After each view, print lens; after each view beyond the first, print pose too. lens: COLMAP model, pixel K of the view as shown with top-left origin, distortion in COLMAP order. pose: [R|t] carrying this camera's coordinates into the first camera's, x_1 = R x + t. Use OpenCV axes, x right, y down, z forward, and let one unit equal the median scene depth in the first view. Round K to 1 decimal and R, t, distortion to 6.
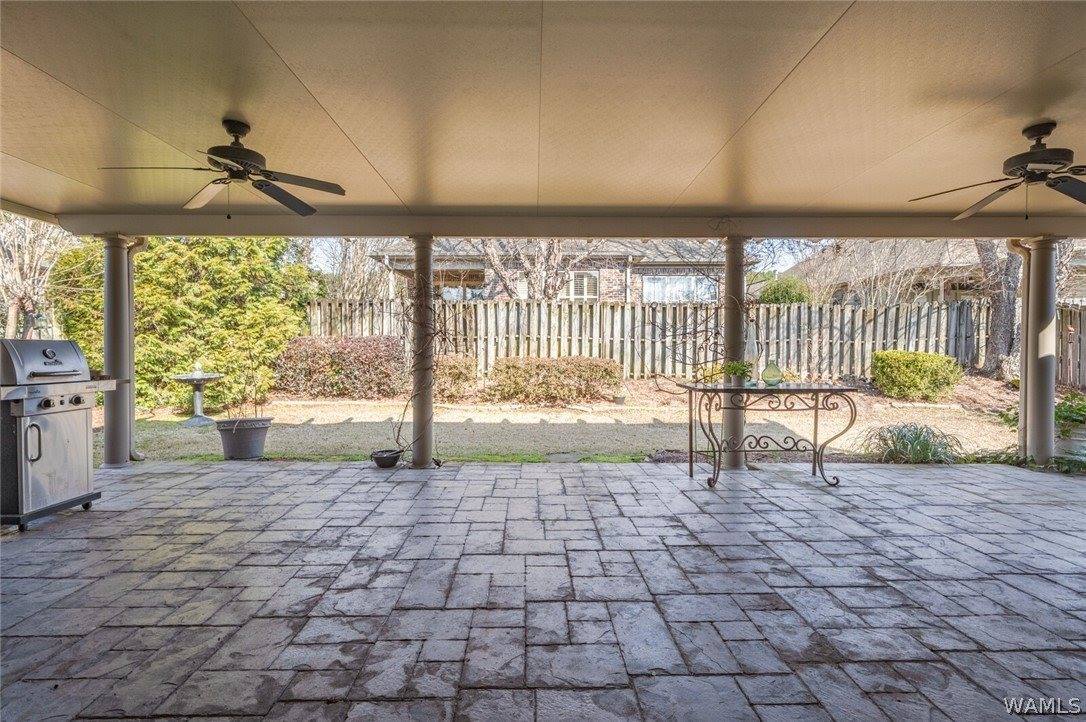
lens RADIAL K [[503.3, 0, 541.8], [0, 503.3, 361.7], [0, 0, 1]] dist [0.001096, 0.000093]
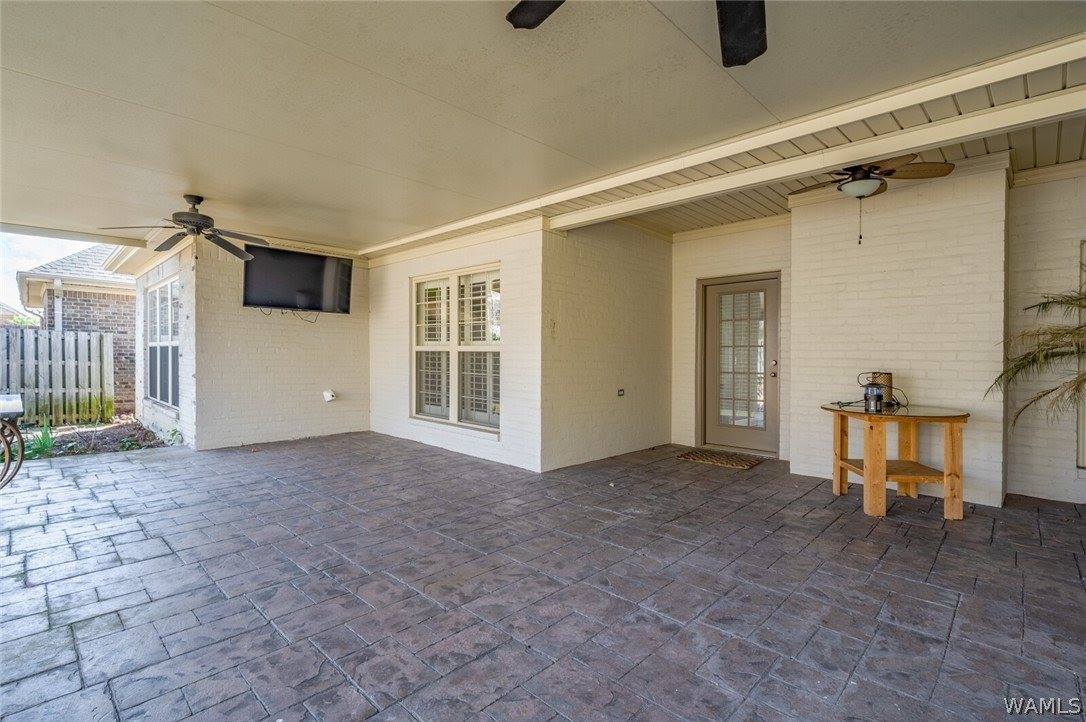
lens RADIAL K [[503.3, 0, 540.4], [0, 503.3, 356.4], [0, 0, 1]] dist [0.001096, 0.000093]
pose [[-0.704564, -0.014438, 0.709494, -0.617818], [0.005663, 0.999647, 0.025965, -0.029435], [-0.709618, 0.022312, -0.704233, 1.075052]]
